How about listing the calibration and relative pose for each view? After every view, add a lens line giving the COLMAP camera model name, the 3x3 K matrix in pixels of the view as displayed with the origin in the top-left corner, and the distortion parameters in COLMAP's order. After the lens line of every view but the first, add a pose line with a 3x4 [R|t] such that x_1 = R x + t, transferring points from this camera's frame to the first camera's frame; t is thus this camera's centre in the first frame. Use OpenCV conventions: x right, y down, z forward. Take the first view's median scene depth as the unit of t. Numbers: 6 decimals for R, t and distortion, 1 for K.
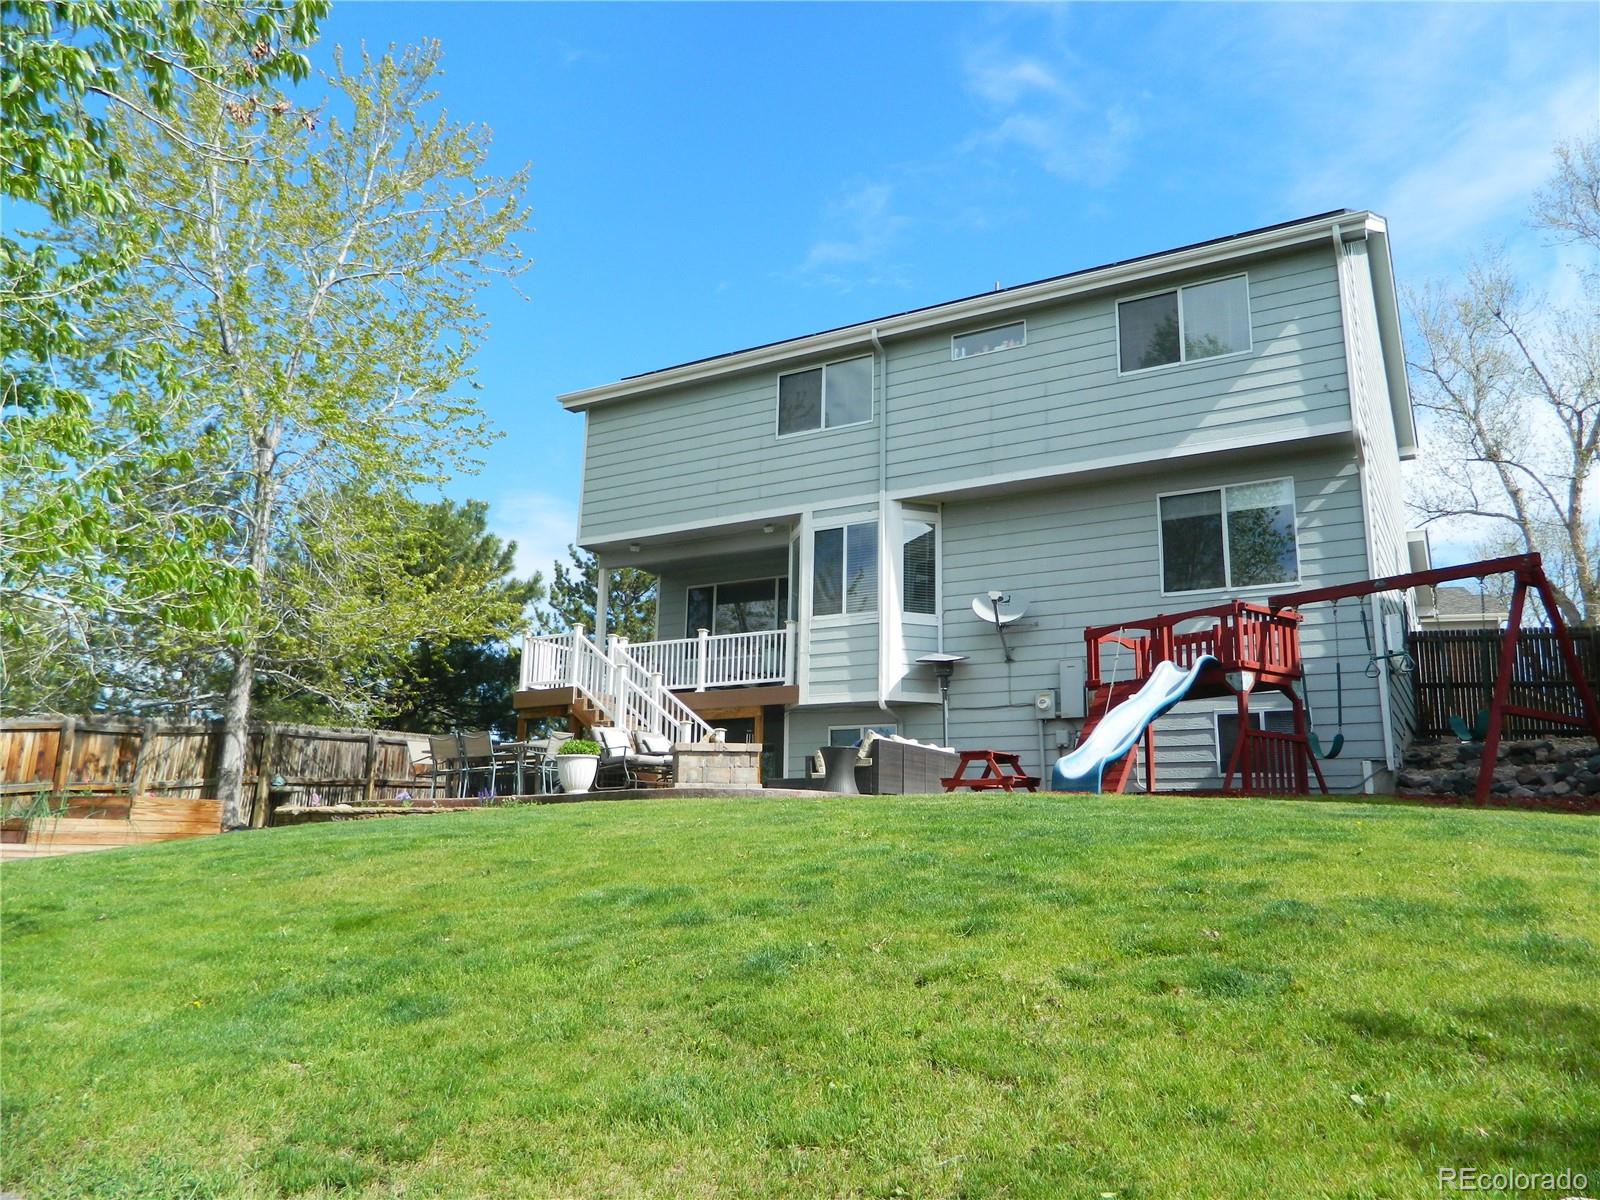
lens RADIAL K [[1185.5, 0, 800.0], [0, 1185.5, 600.0], [0, 0, 1]] dist [0.001685, 0.003990]
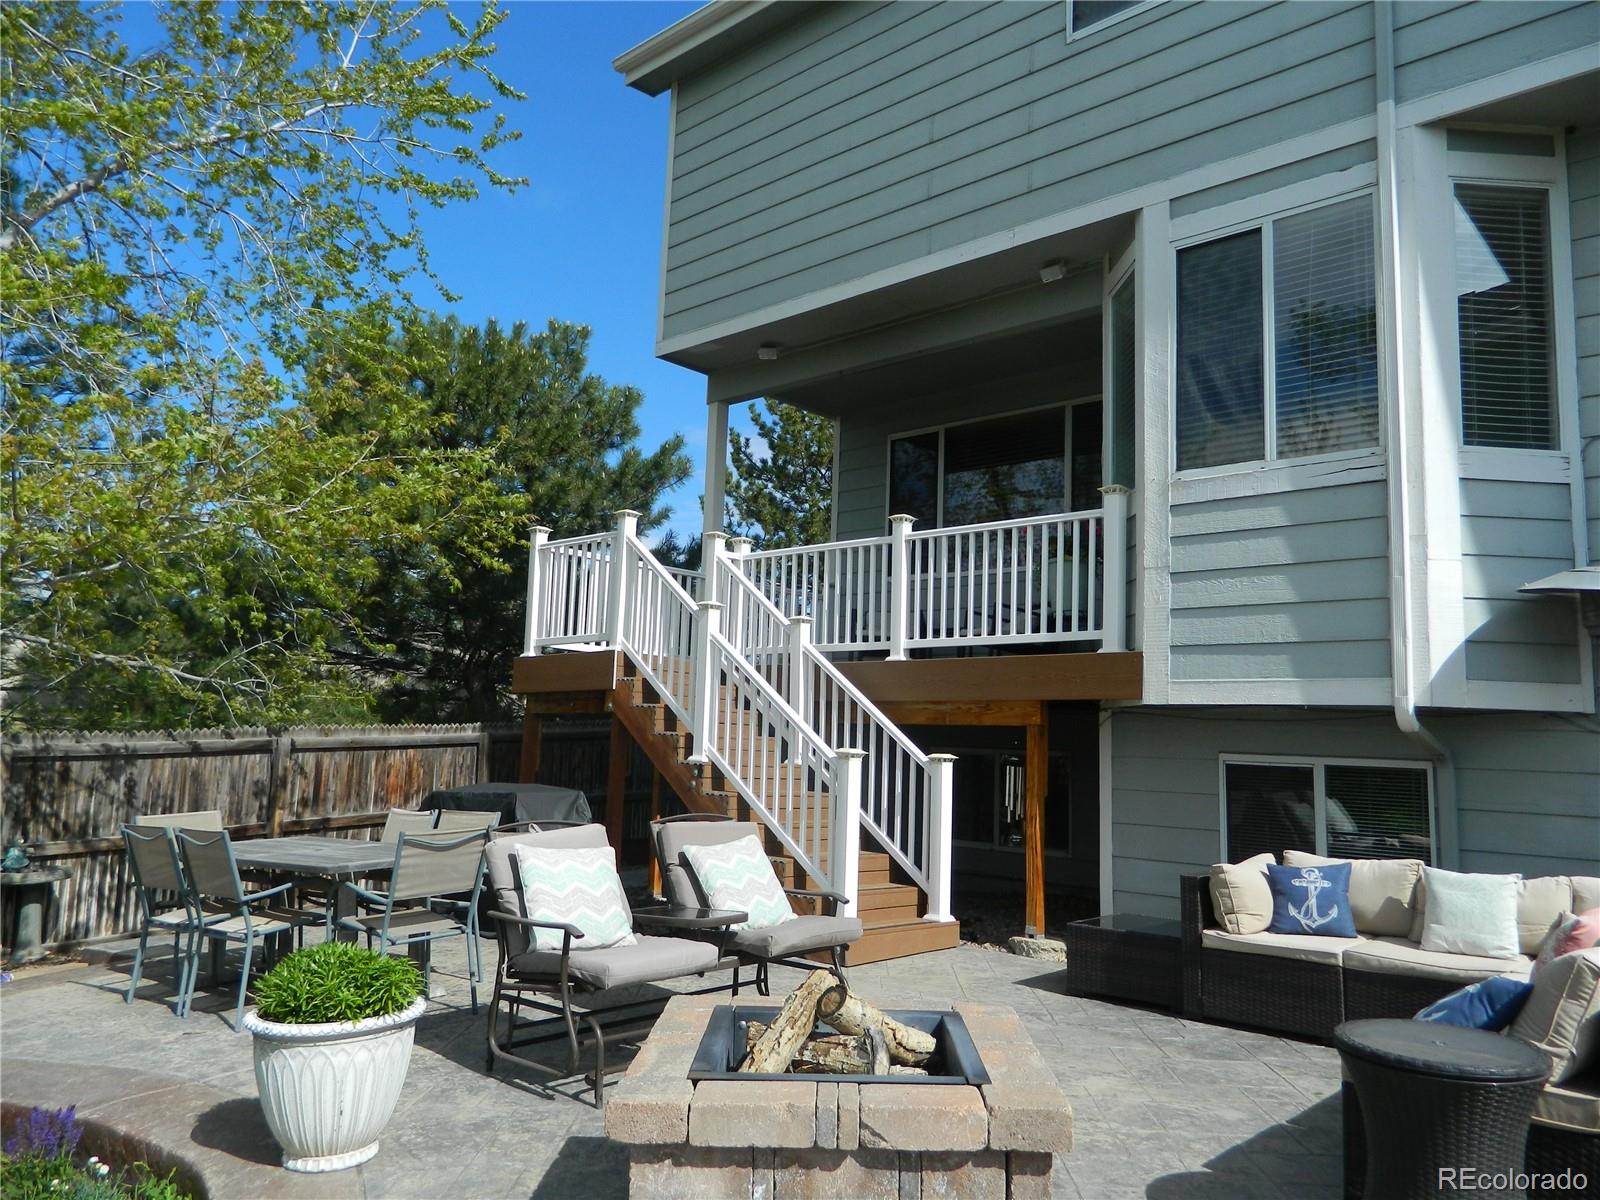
lens RADIAL K [[1185.5, 0, 800.0], [0, 1185.5, 600.0], [0, 0, 1]] dist [0.001685, 0.003990]
pose [[0.974712, -0.013744, -0.223042, -0.023028], [0.033381, 0.995863, 0.084513, 0.018721], [0.220957, -0.089821, 0.971139, 0.603706]]
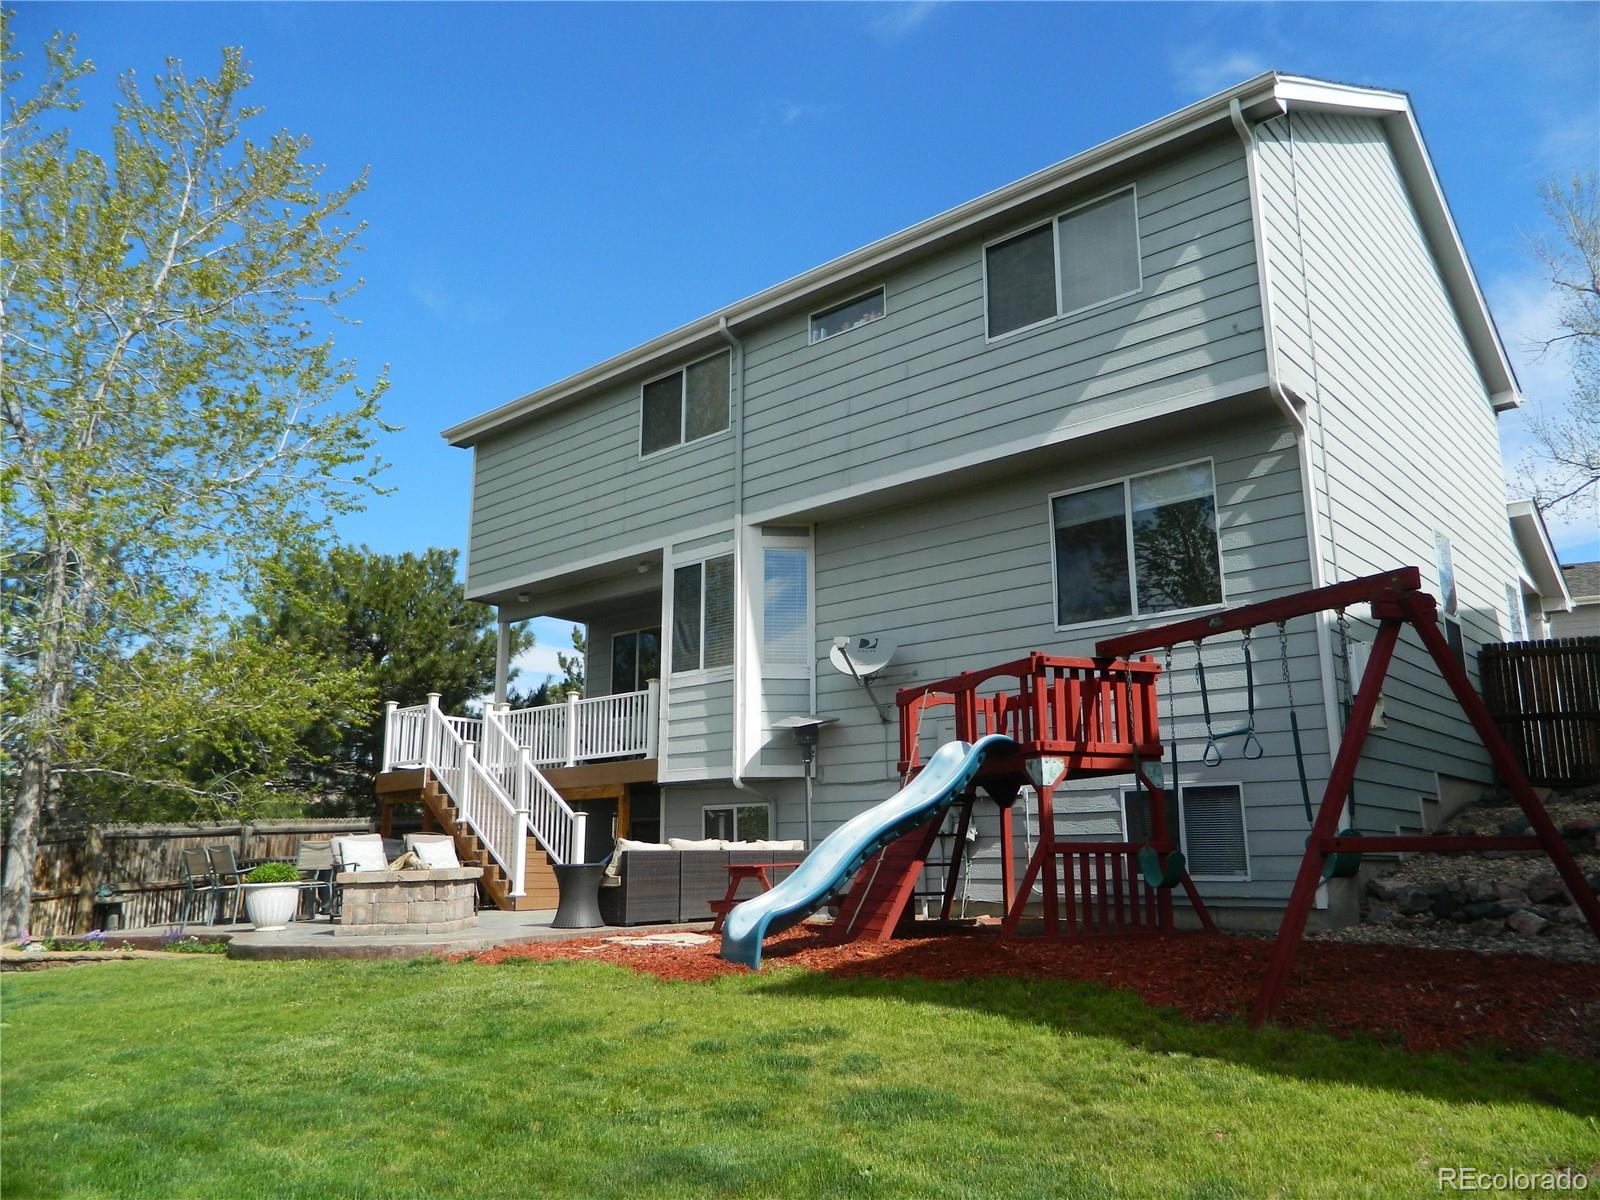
lens RADIAL K [[1185.5, 0, 800.0], [0, 1185.5, 600.0], [0, 0, 1]] dist [0.001685, 0.003990]
pose [[0.979863, -0.067611, -0.187876, 0.257207], [0.066733, 0.997710, -0.011002, -0.022268], [0.188190, -0.001757, 0.982131, 0.210654]]
